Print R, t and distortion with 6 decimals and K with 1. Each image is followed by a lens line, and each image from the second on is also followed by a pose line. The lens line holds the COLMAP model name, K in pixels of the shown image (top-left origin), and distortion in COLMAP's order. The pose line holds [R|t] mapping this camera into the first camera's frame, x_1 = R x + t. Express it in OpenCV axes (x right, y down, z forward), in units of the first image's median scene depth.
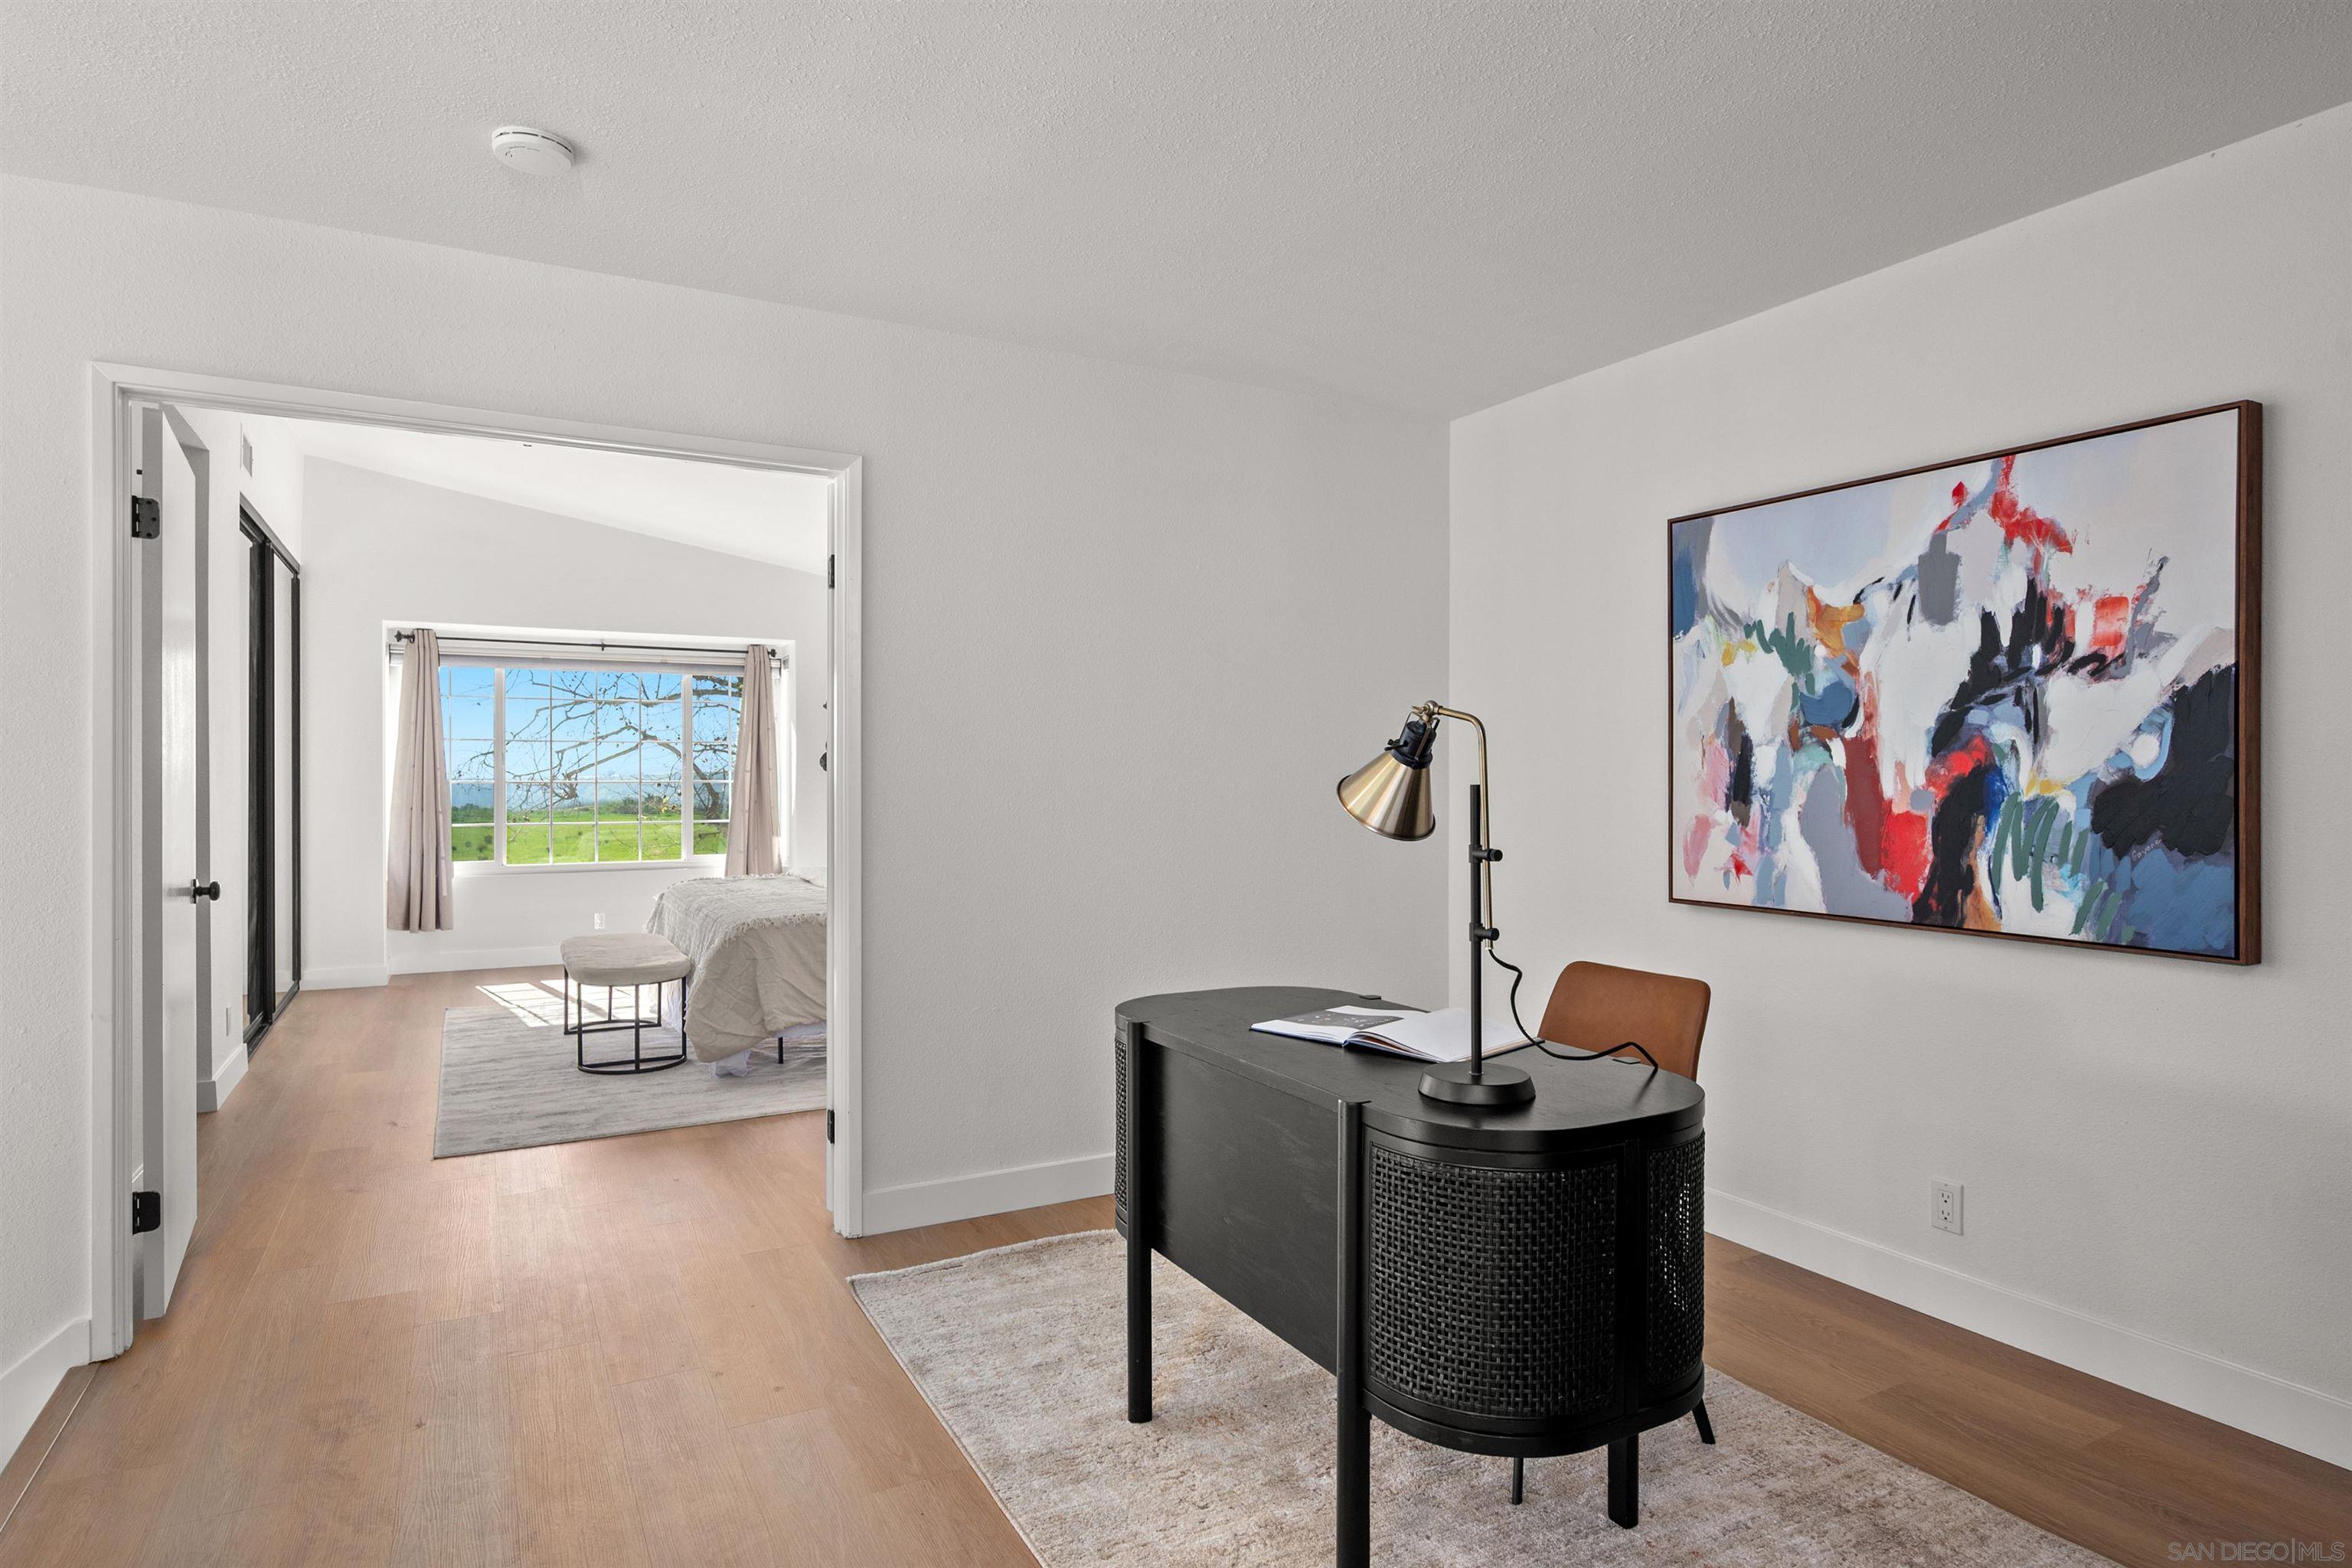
lens RADIAL K [[1305.0, 0, 1176.0], [0, 1305.0, 784.0], [0, 0, 1]] dist [-0.000574, 0.000683]
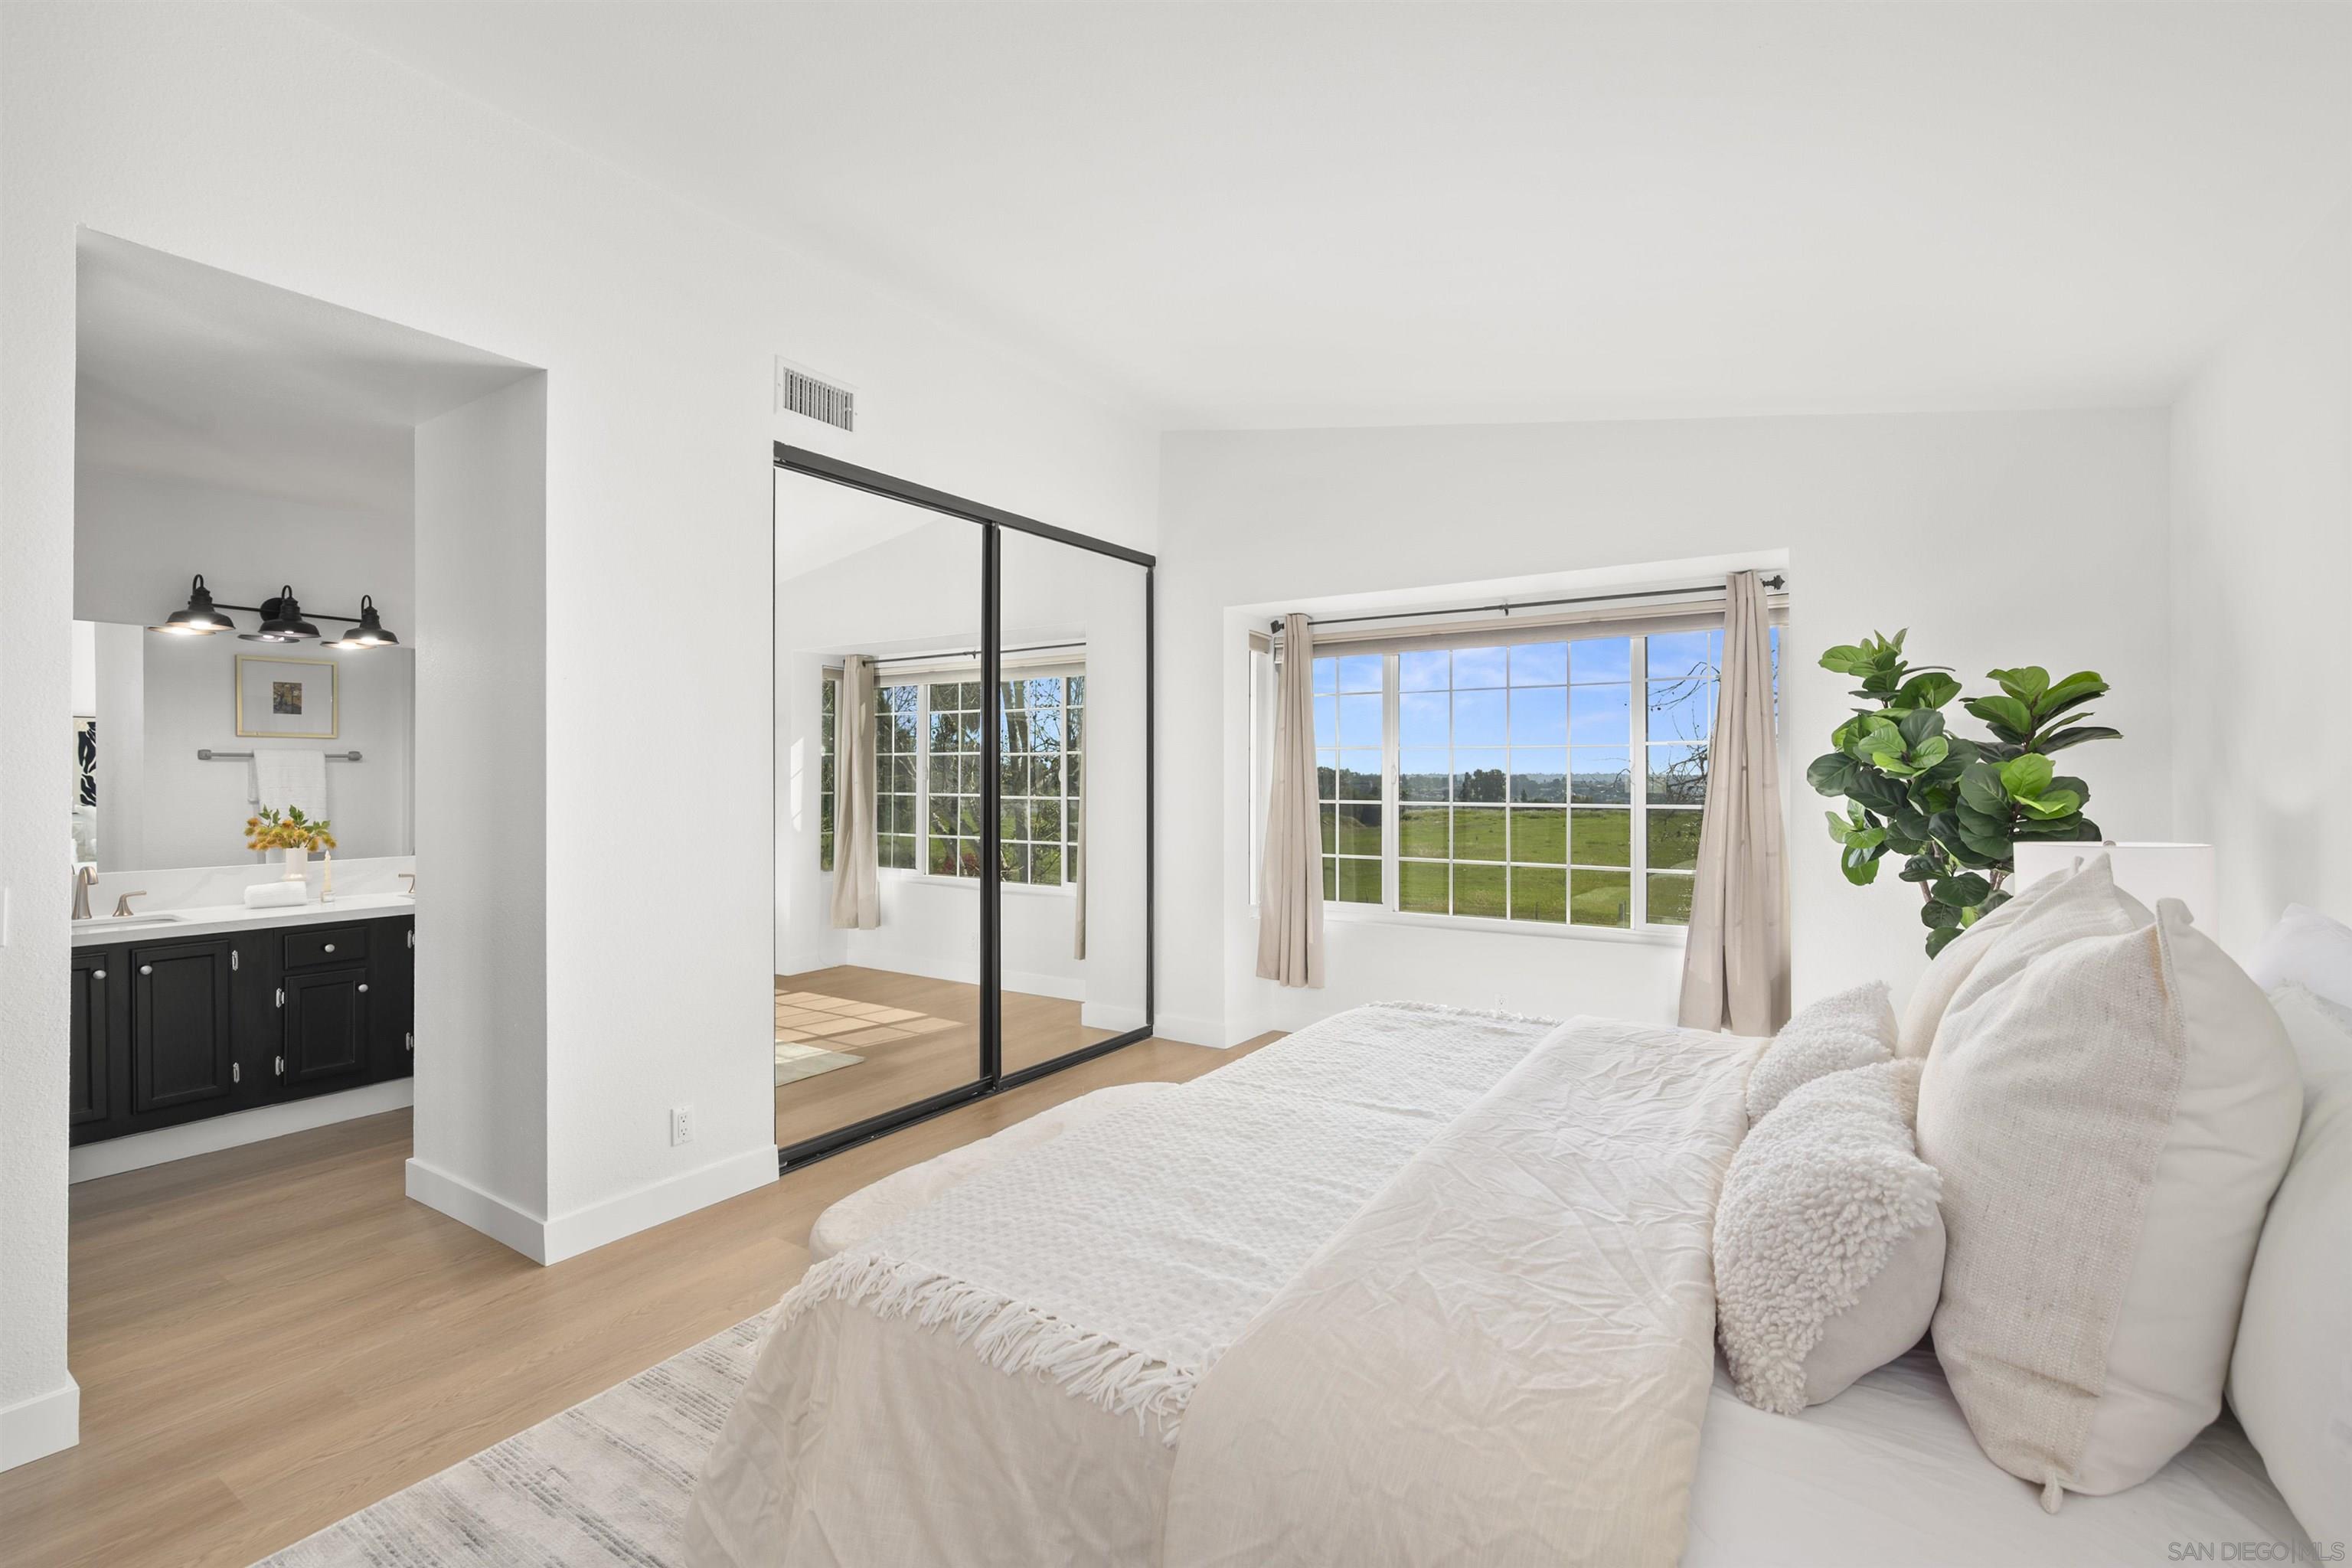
lens RADIAL K [[1057.8, 0, 1182.5], [0, 1057.8, 772.6], [0, 0, 1]] dist [0.000666, 0.000054]
pose [[0.470609, -0.001062, -0.882341, -0.029319], [-0.006417, 0.999969, -0.004626, -0.016405], [0.882318, 0.007839, 0.470588, 0.648320]]
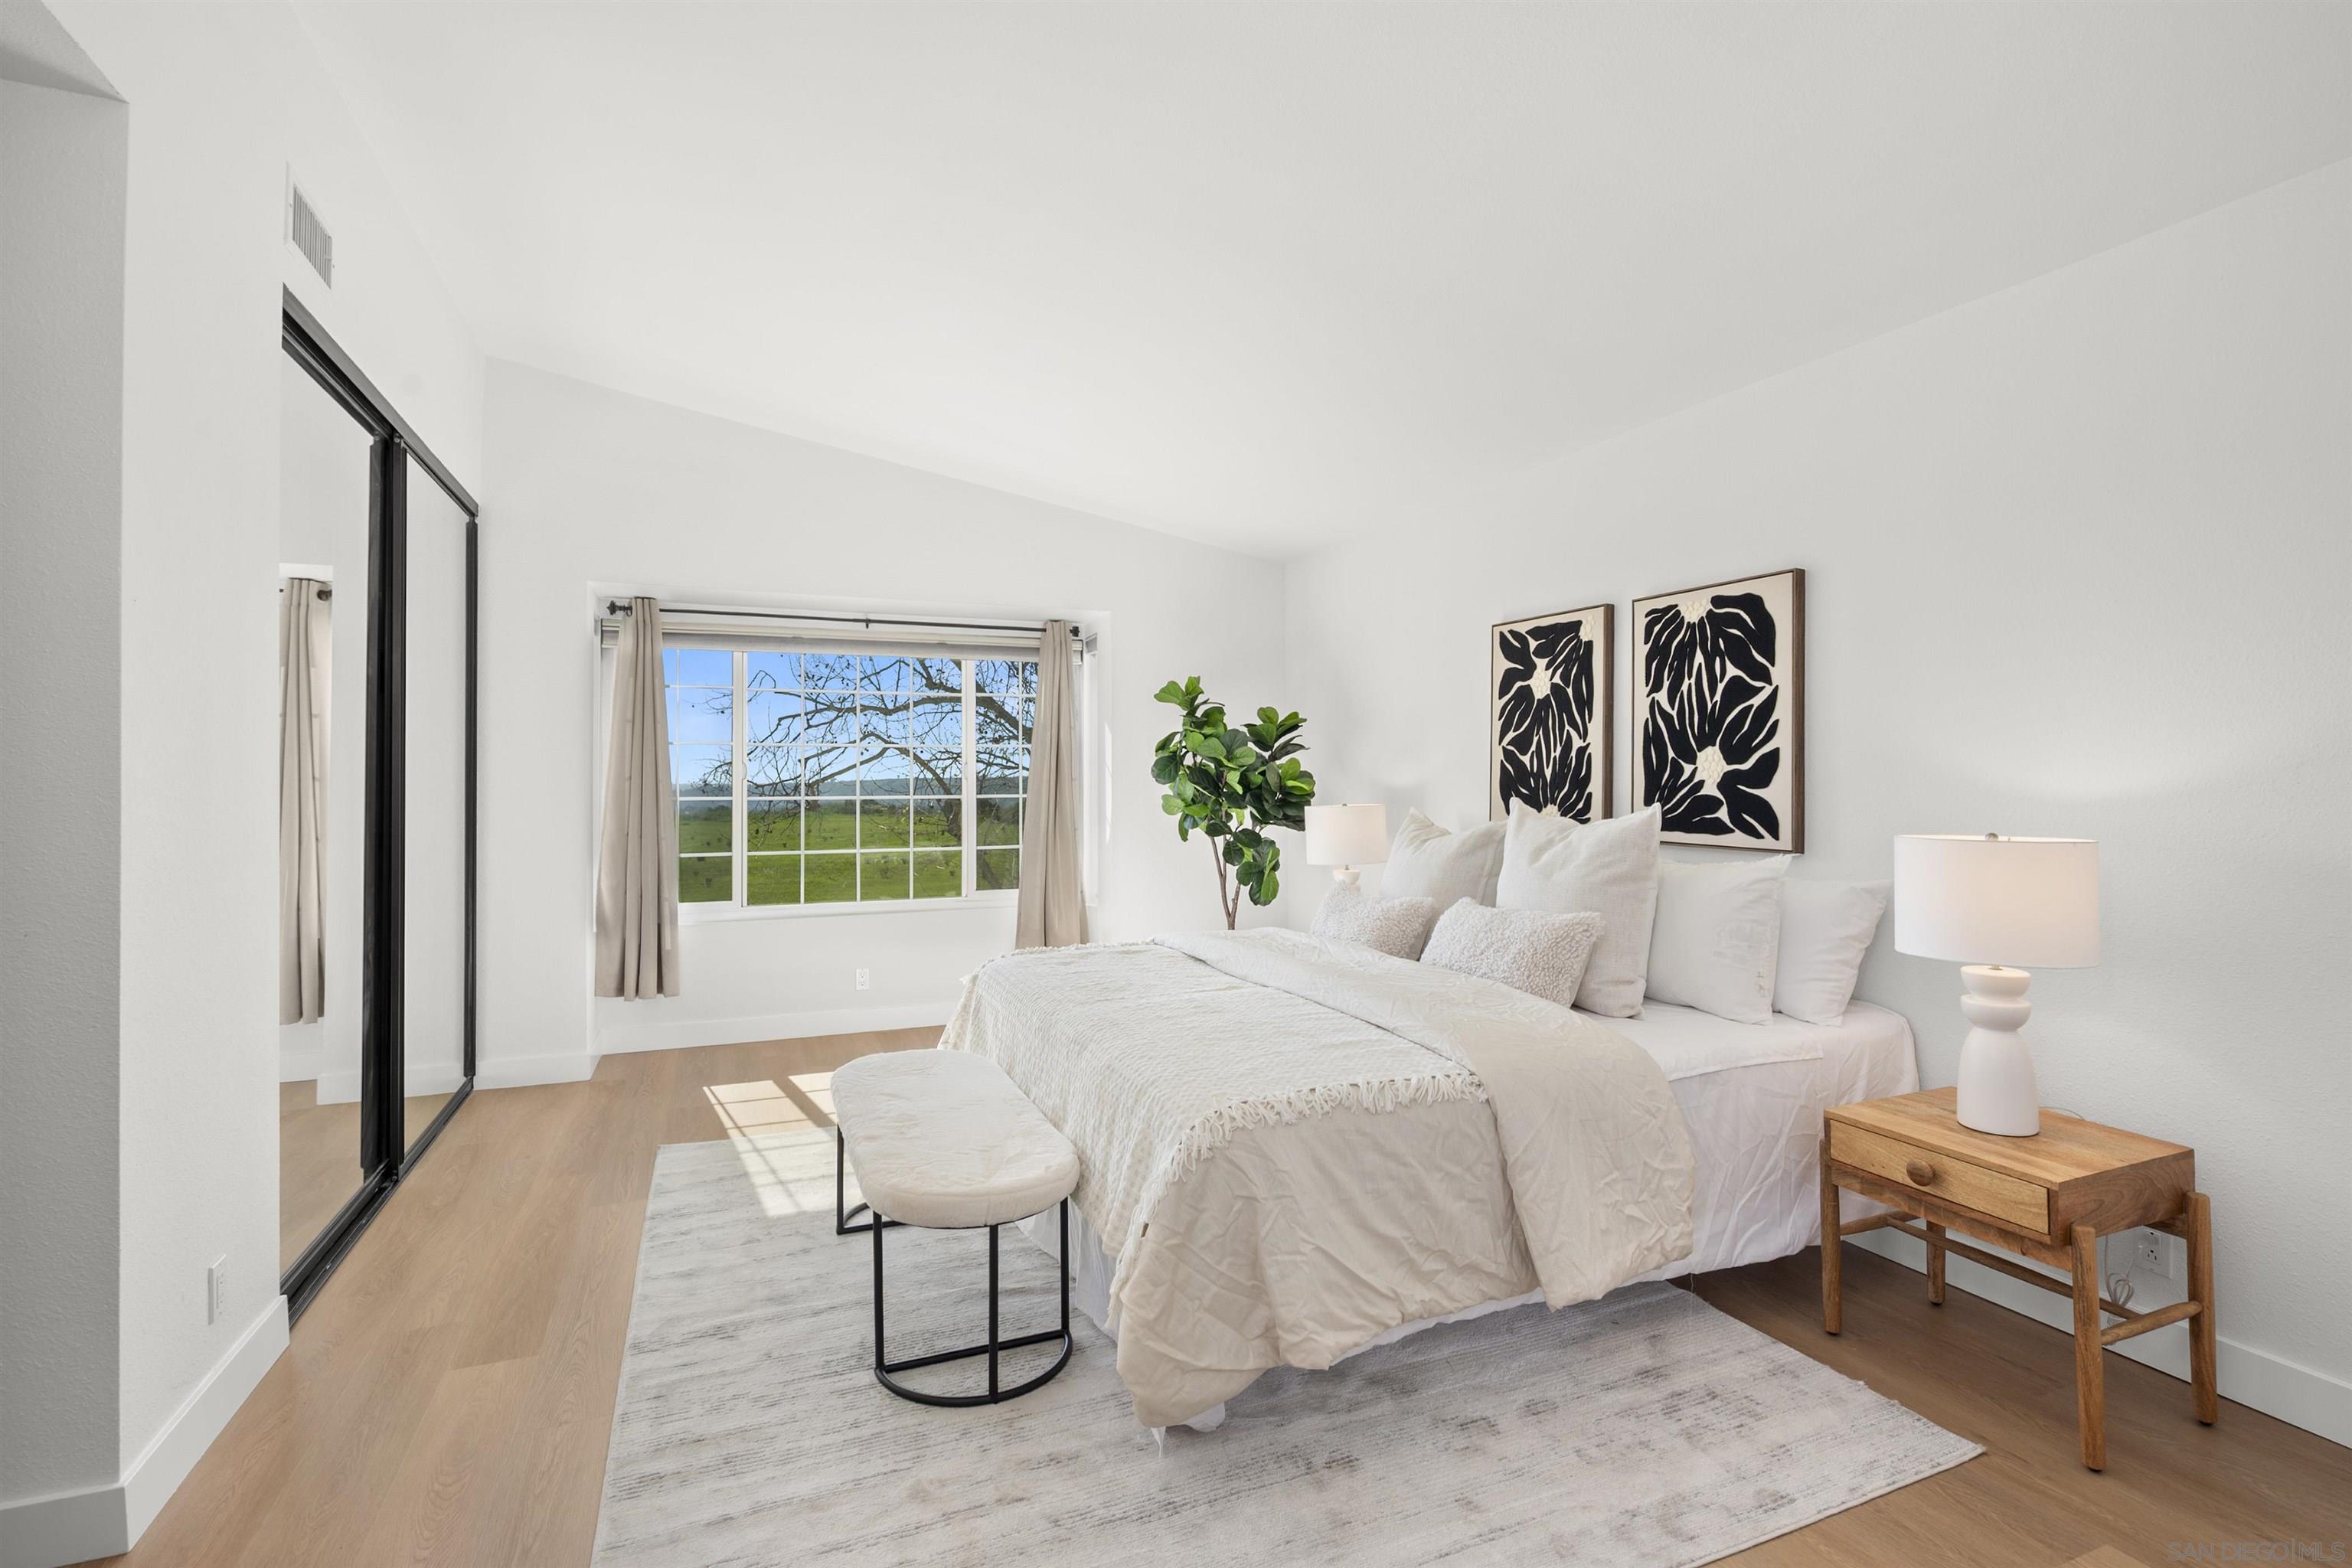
lens RADIAL K [[1095.2, 0, 1176.0], [0, 1095.2, 784.0], [0, 0, 1]] dist [-0.000123, -0.000689]
pose [[0.994717, -0.000599, -0.102657, -0.211389], [0.000219, 0.999993, -0.003711, -0.008229], [0.102658, 0.003669, 0.994710, 0.414787]]
